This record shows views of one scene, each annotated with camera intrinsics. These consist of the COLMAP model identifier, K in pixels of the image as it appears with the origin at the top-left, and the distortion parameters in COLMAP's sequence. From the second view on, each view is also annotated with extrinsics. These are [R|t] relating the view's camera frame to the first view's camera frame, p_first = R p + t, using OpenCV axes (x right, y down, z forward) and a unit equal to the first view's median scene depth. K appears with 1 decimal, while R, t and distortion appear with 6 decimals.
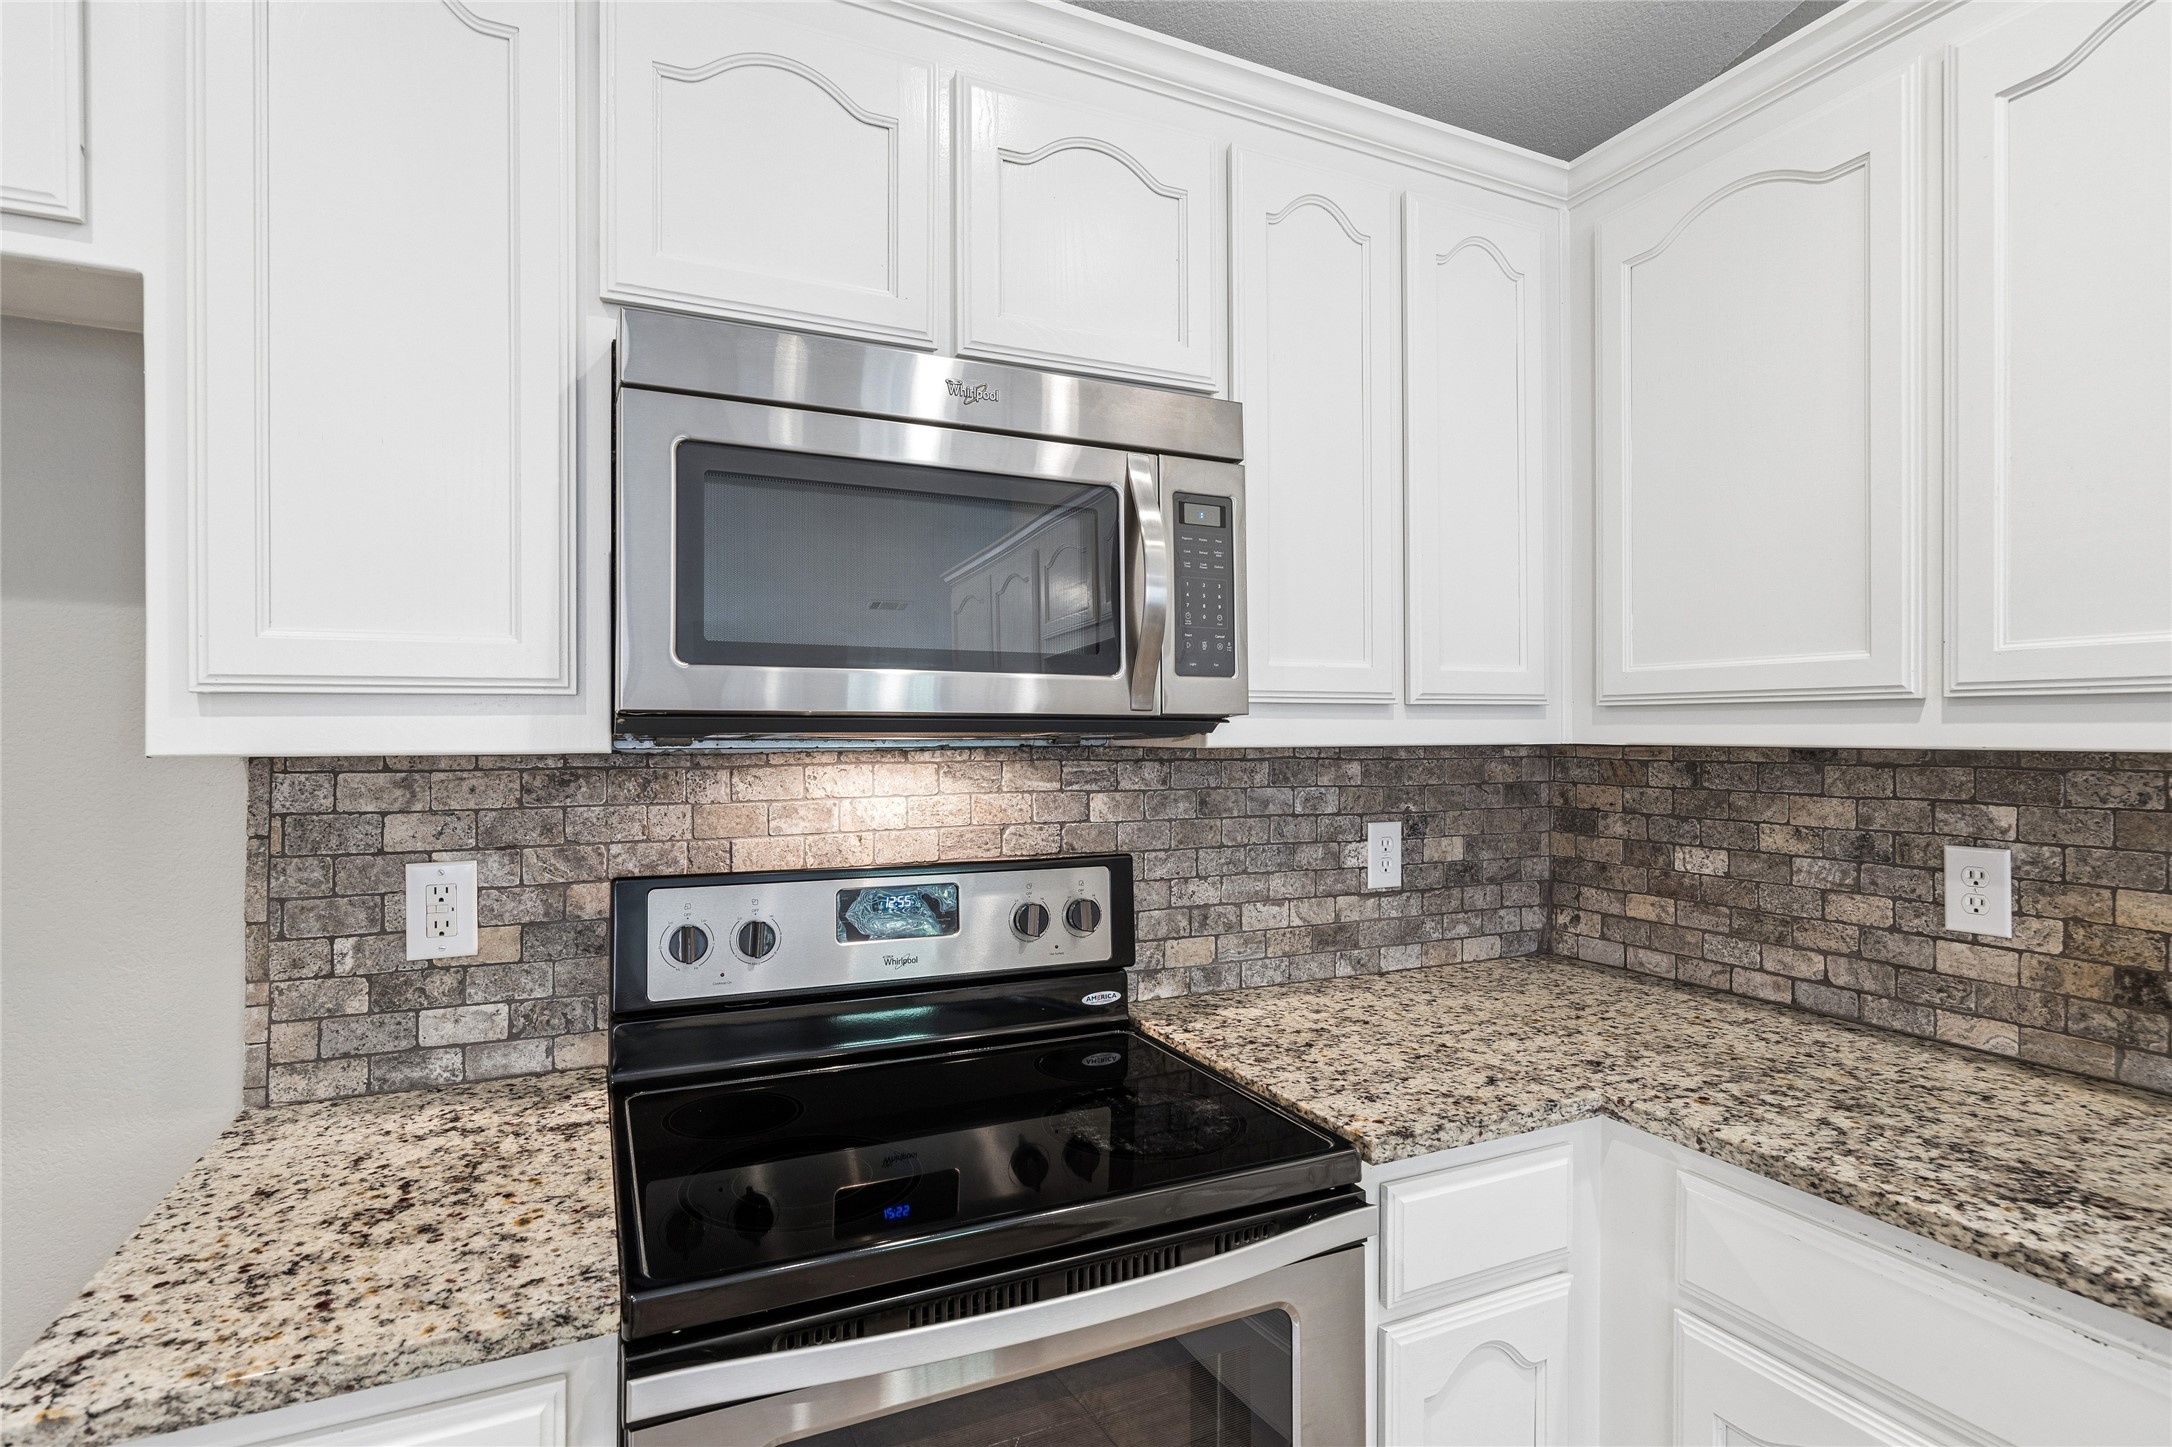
lens RADIAL K [[1050.5, 0, 1077.9], [0, 1050.5, 716.6], [0, 0, 1]] dist [-0.004197, 0.002637]
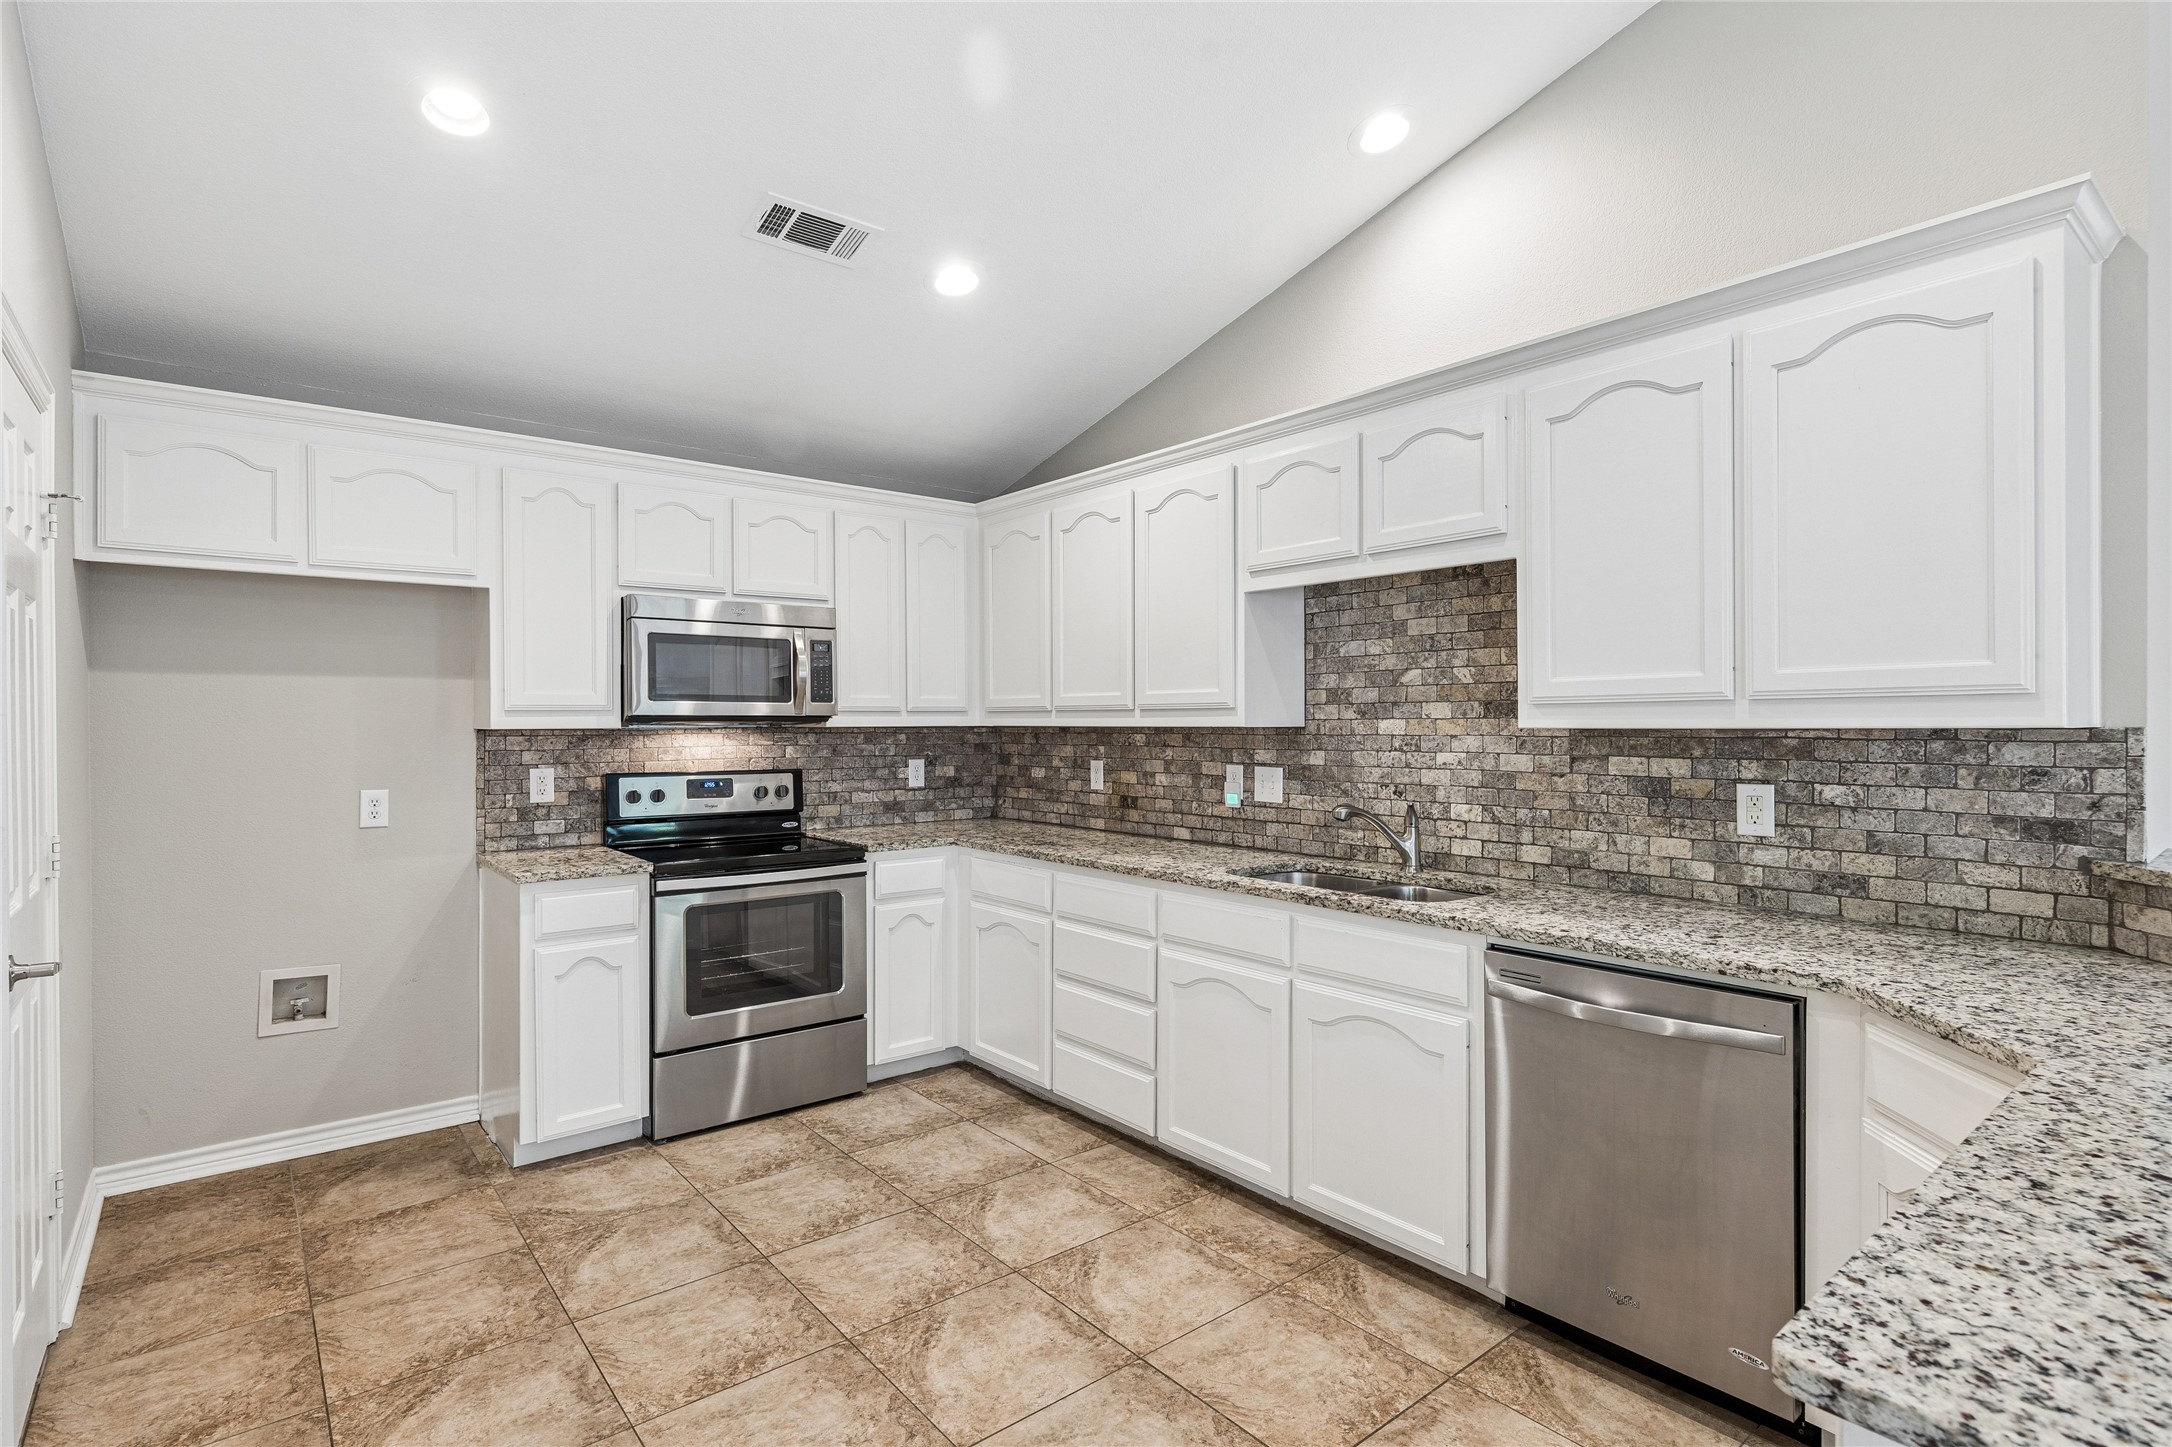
lens RADIAL K [[1050.5, 0, 1074.9], [0, 1050.5, 722.8], [0, 0, 1]] dist [-0.004197, 0.002637]
pose [[0.971264, -0.002479, 0.237990, 0.099731], [-0.000824, 0.999905, 0.013780, -0.020338], [-0.238001, -0.013580, 0.971170, -1.871731]]
